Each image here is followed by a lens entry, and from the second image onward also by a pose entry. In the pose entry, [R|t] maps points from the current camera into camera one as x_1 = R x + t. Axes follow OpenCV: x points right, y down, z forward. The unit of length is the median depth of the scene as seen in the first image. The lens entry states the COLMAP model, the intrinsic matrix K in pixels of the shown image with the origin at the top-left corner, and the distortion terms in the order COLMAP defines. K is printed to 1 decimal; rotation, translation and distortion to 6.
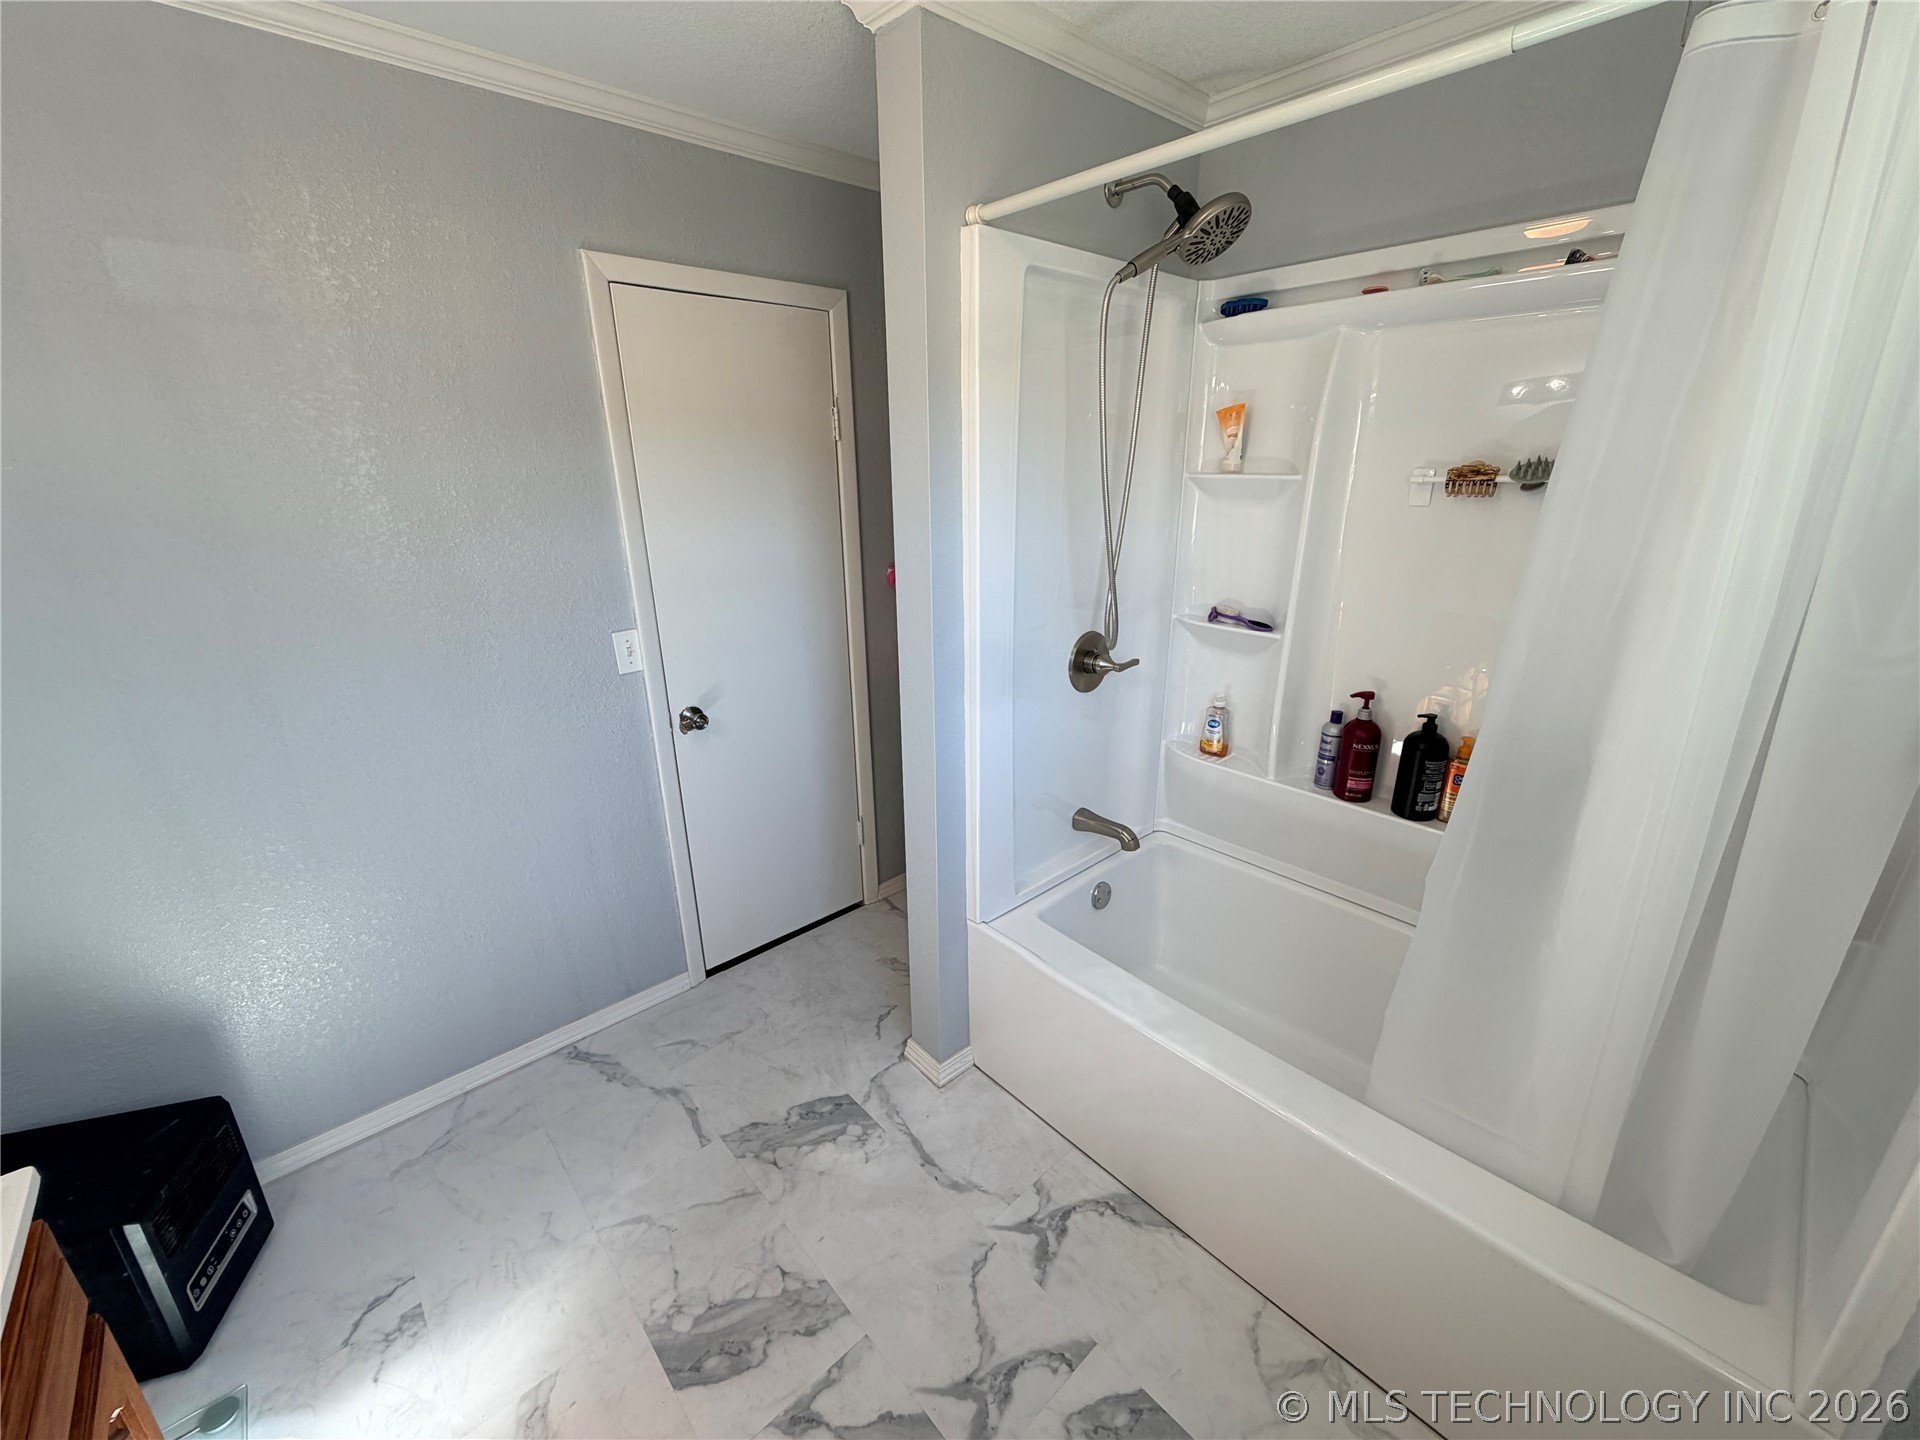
lens RADIAL K [[763.9, 0, 956.8], [0, 763.9, 722.5], [0, 0, 1]] dist [0.000774, -0.000308]
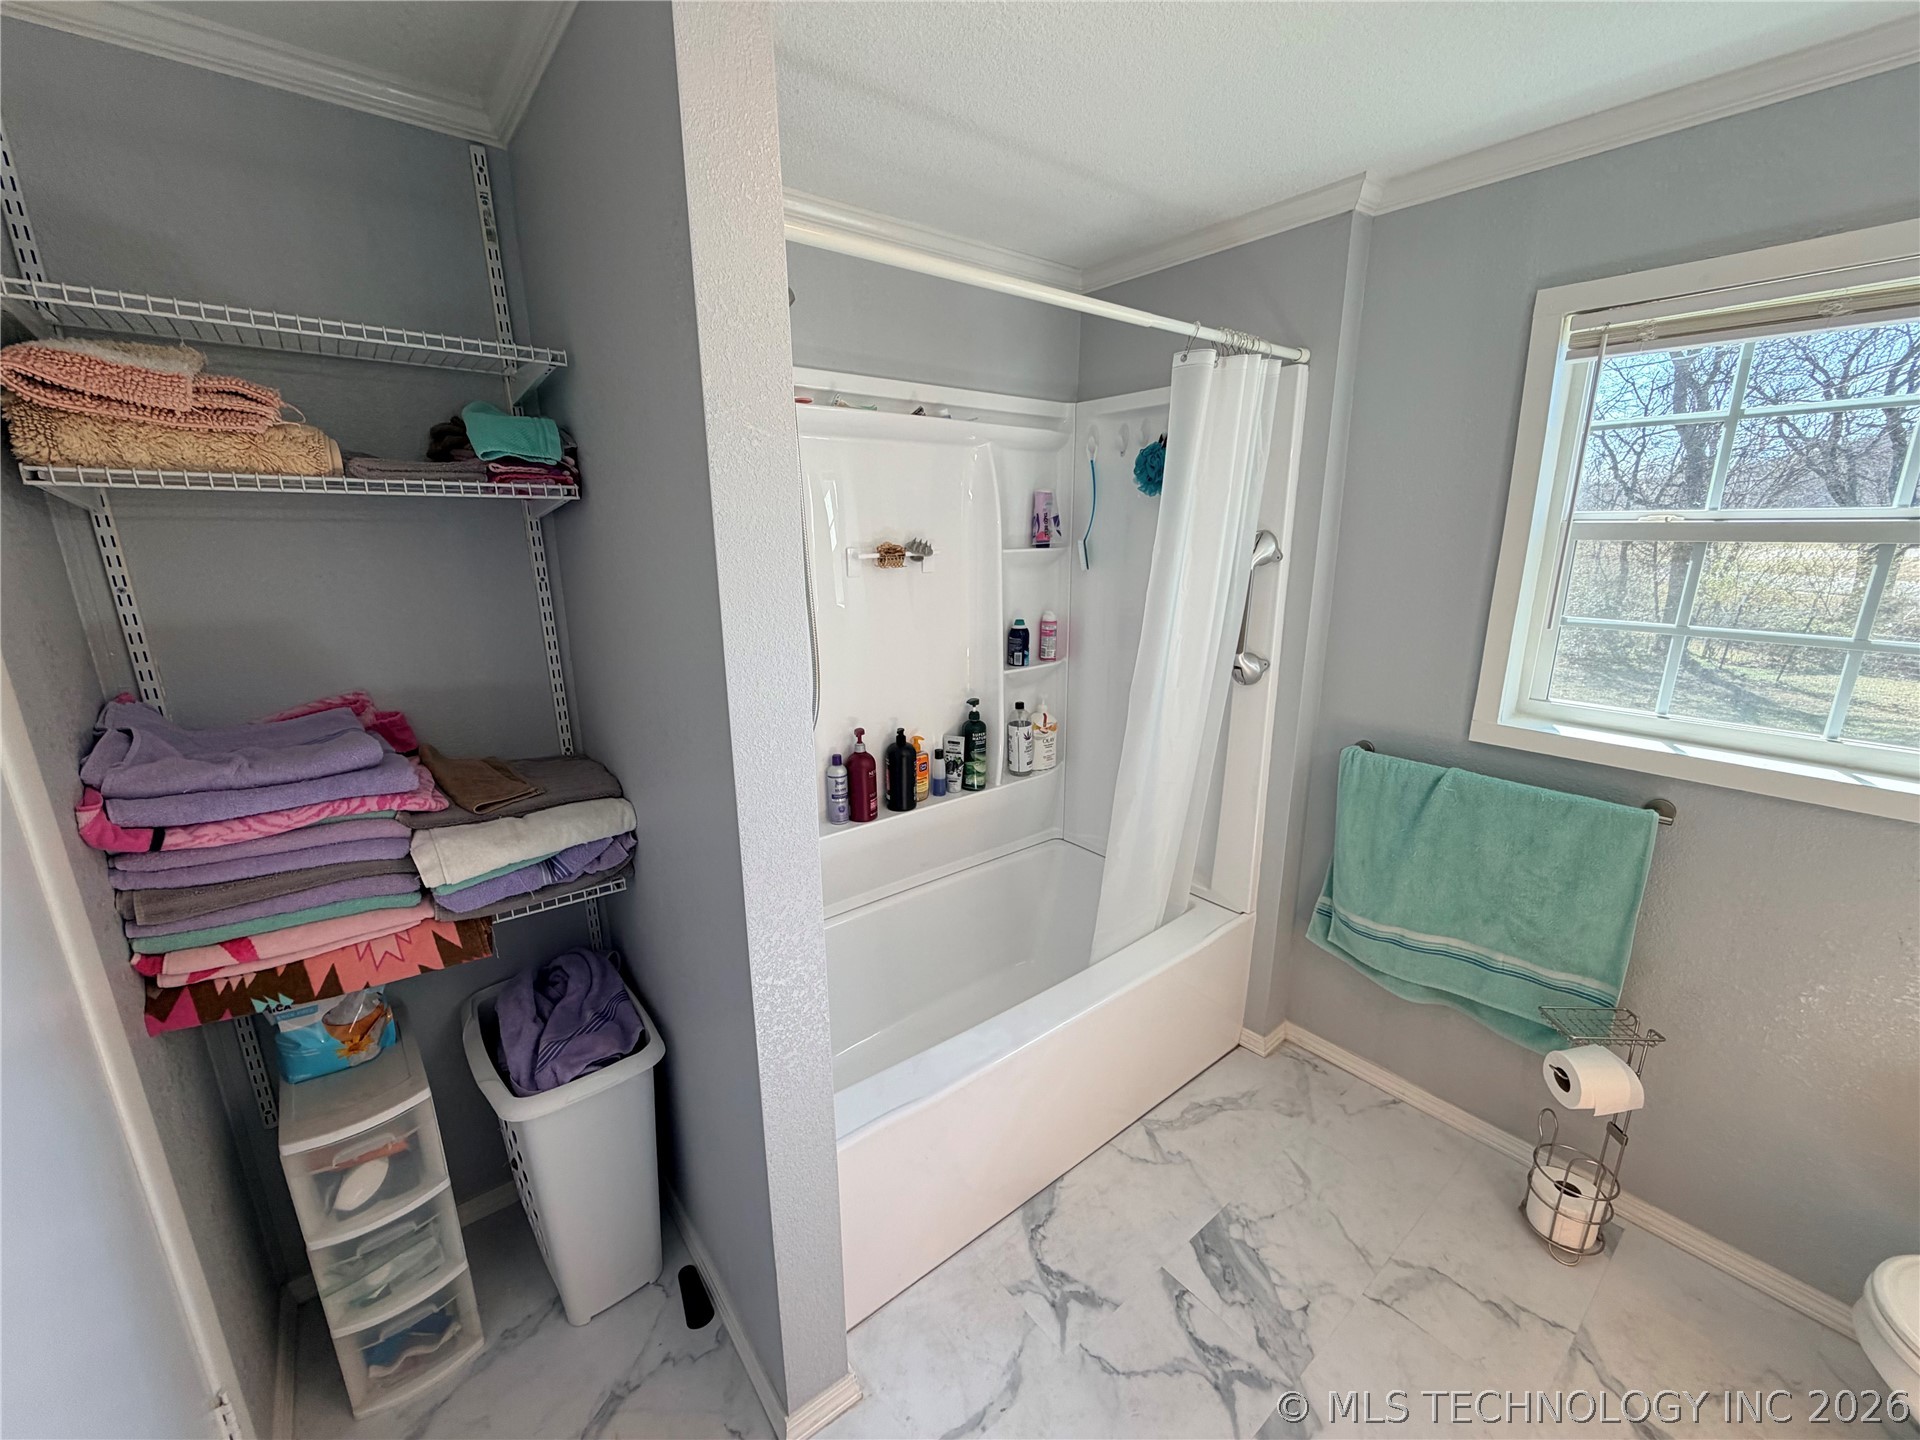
lens RADIAL K [[763.9, 0, 956.8], [0, 763.9, 722.5], [0, 0, 1]] dist [0.000774, -0.000308]
pose [[0.069905, -0.238434, 0.968640, -0.707415], [0.327929, 0.922542, 0.203420, -0.281663], [-0.942113, 0.303425, 0.142679, 0.786392]]
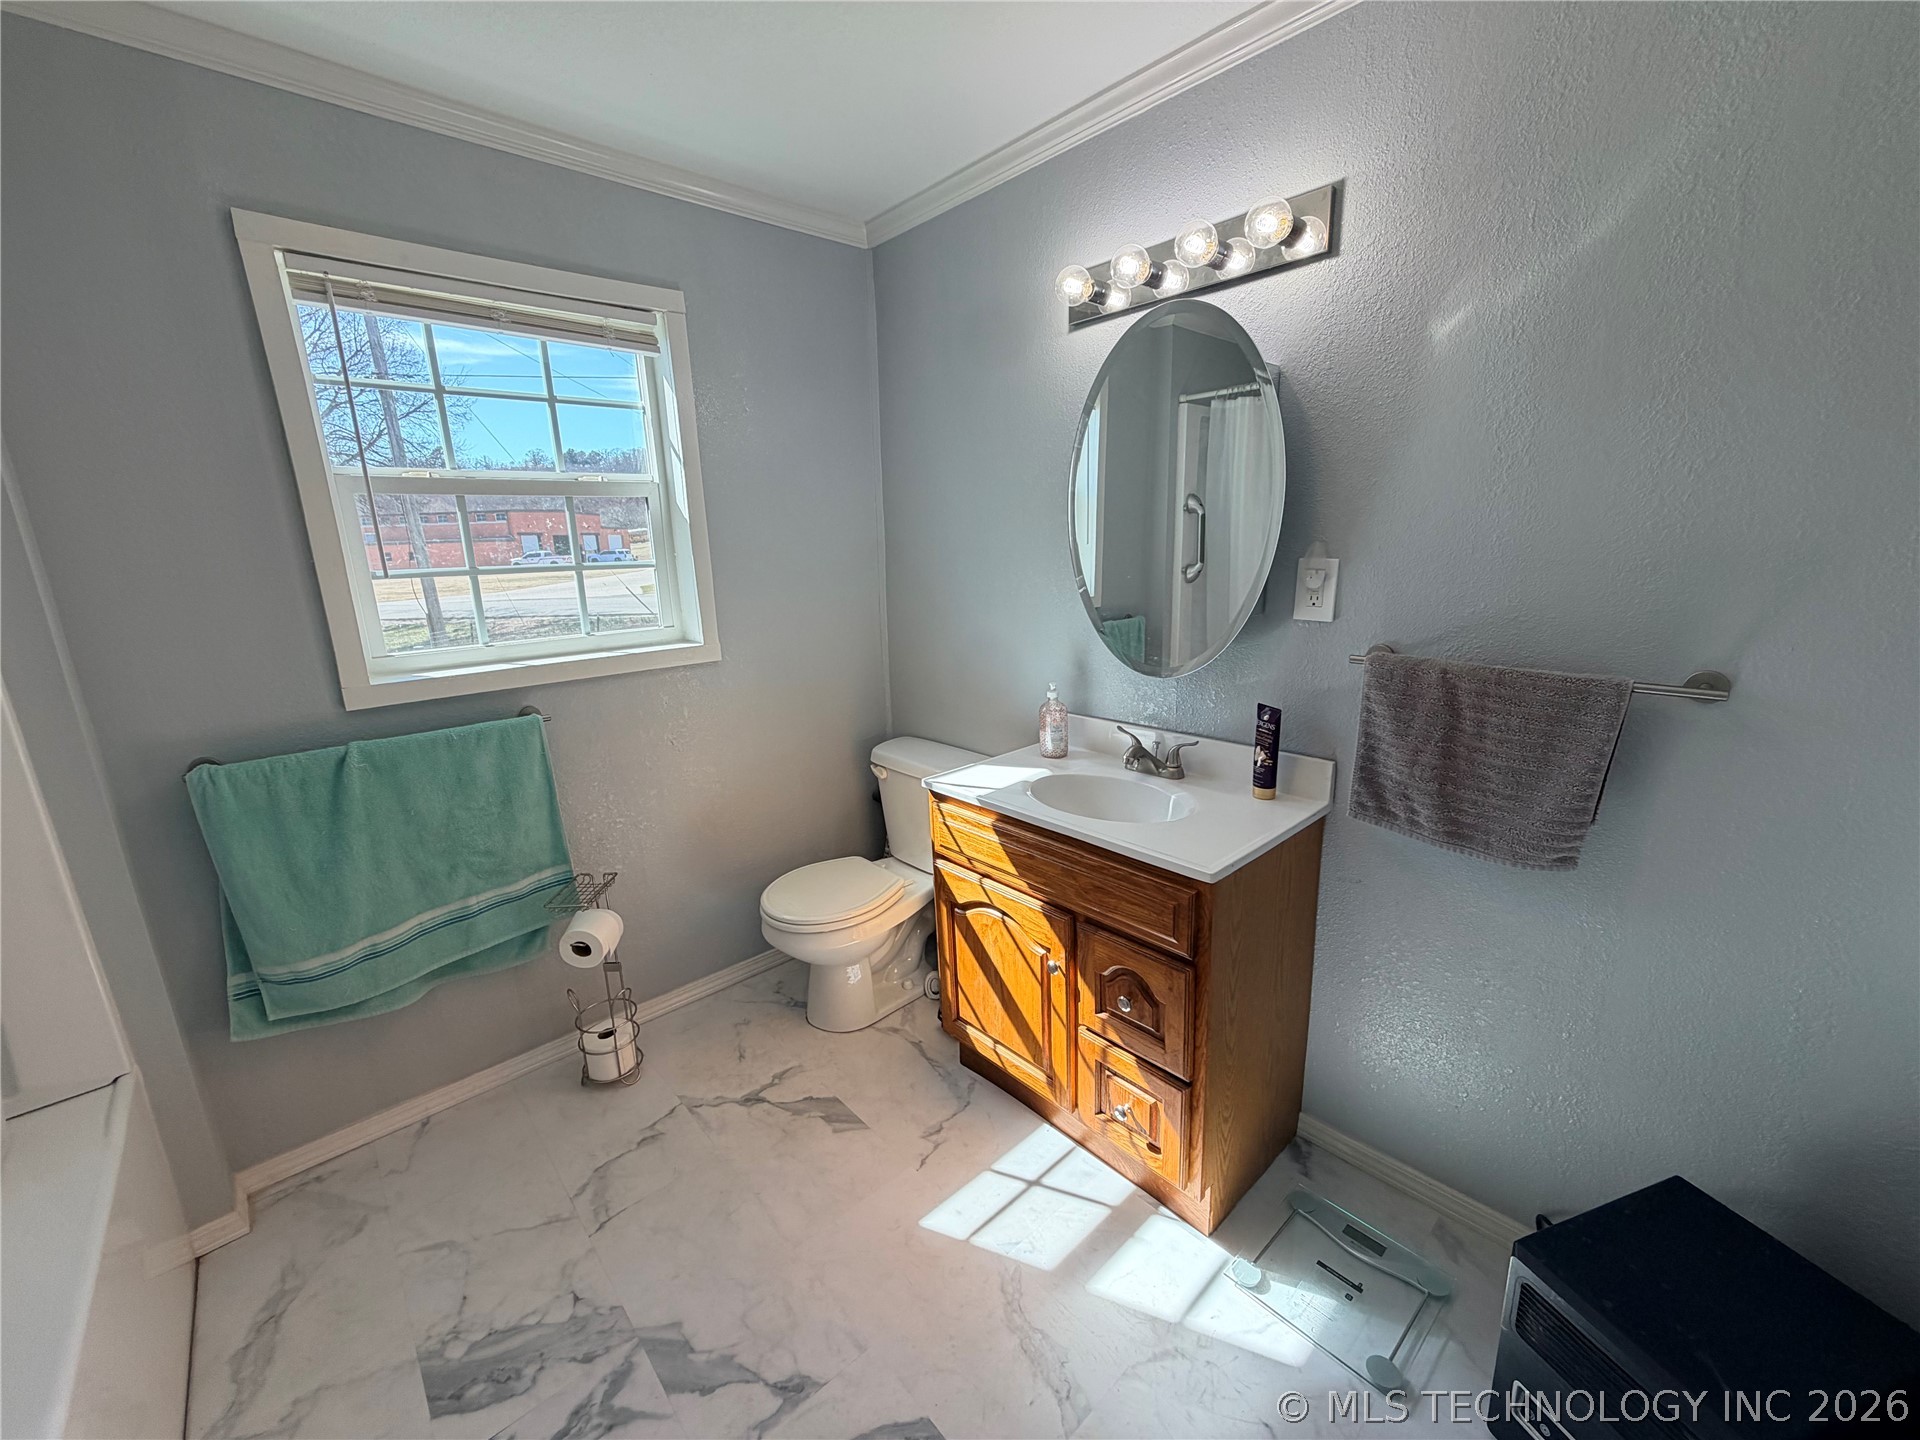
lens RADIAL K [[763.9, 0, 956.8], [0, 763.9, 722.5], [0, 0, 1]] dist [0.000774, -0.000308]
pose [[-0.999052, 0.040169, 0.016799, -0.390027], [0.042906, 0.842679, 0.536704, -0.285035], [0.007403, 0.536916, -0.843603, 1.144319]]
